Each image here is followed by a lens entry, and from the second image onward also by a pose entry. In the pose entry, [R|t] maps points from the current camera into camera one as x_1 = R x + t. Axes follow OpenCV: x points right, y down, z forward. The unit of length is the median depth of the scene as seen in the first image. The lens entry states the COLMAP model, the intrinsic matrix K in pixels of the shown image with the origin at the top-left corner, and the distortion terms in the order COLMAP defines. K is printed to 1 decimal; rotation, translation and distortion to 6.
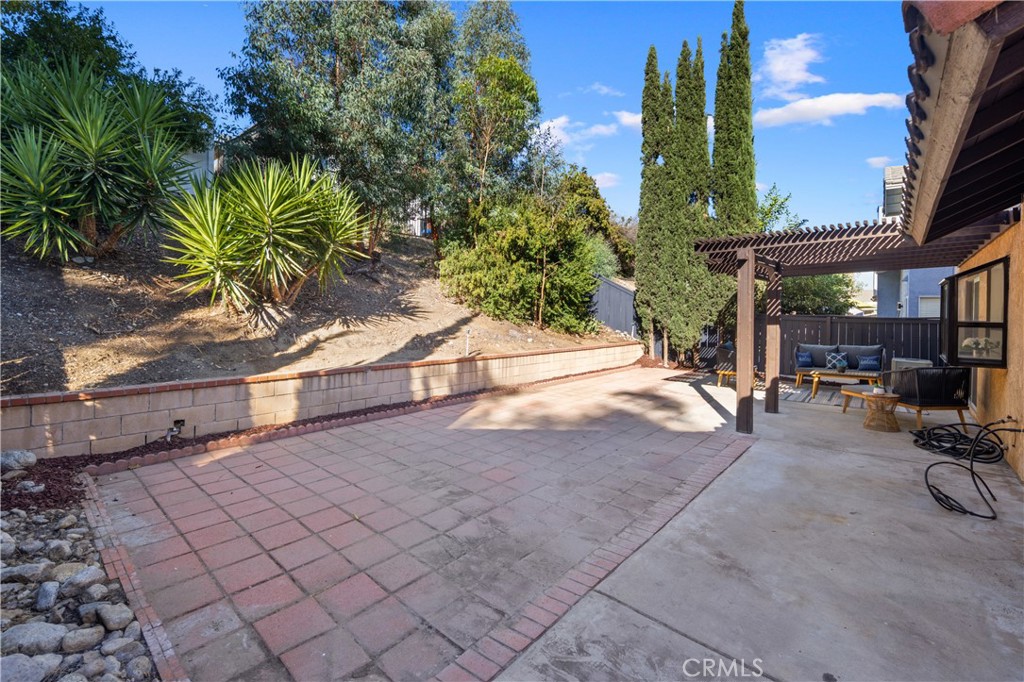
lens RADIAL K [[439.5, 0, 527.2], [0, 439.5, 317.2], [0, 0, 1]] dist [0.004450, -0.000704]
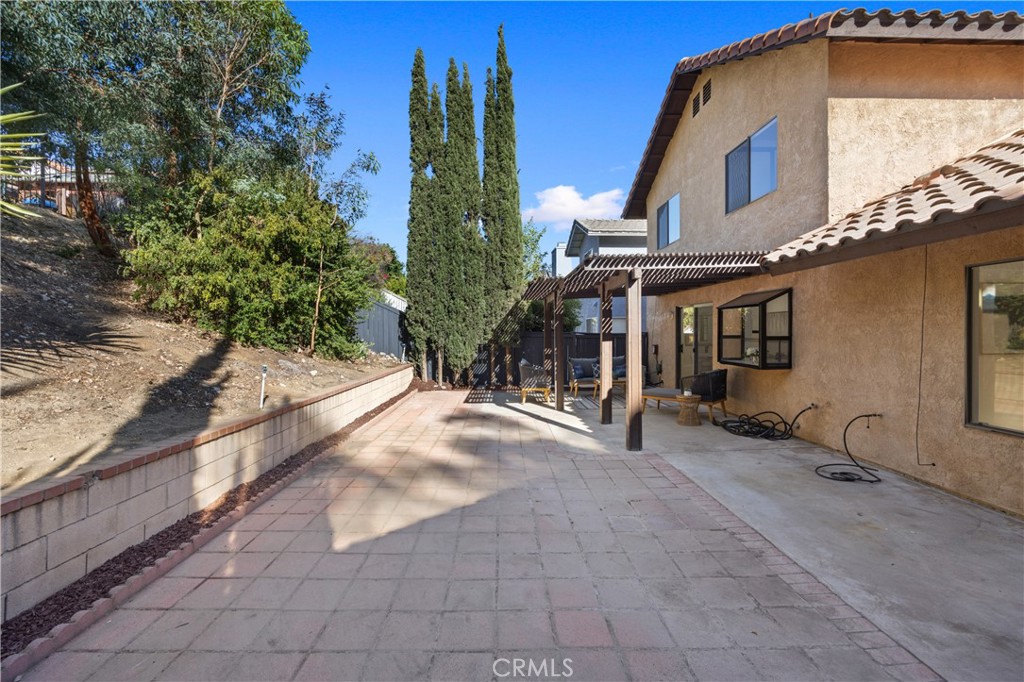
lens RADIAL K [[410.8, 0, 515.2], [0, 410.8, 334.7], [0, 0, 1]] dist [-0.000983, 0.000538]
pose [[0.752391, -0.019389, 0.658432, -0.178030], [0.020431, 0.999773, 0.006093, -0.007583], [-0.658400, 0.008868, 0.752616, 0.251975]]
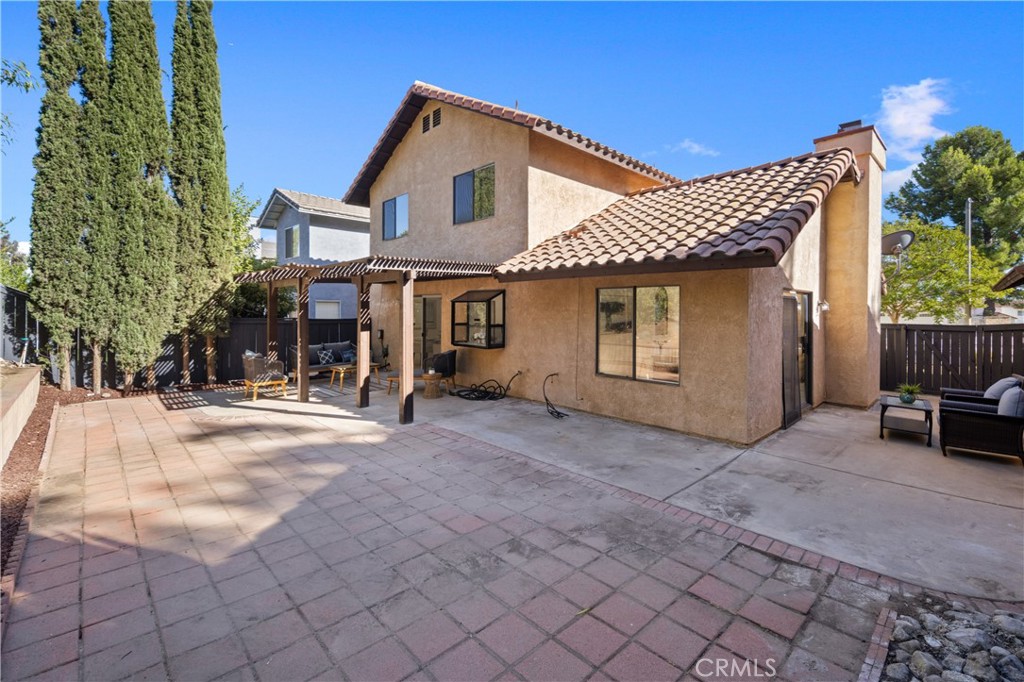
lens RADIAL K [[439.5, 0, 515.1], [0, 439.5, 313.8], [0, 0, 1]] dist [0.004450, -0.000704]
pose [[0.117594, -0.018984, 0.992880, -0.350822], [0.011209, 0.999779, 0.017788, -0.028580], [-0.992998, 0.009038, 0.117781, 0.304787]]
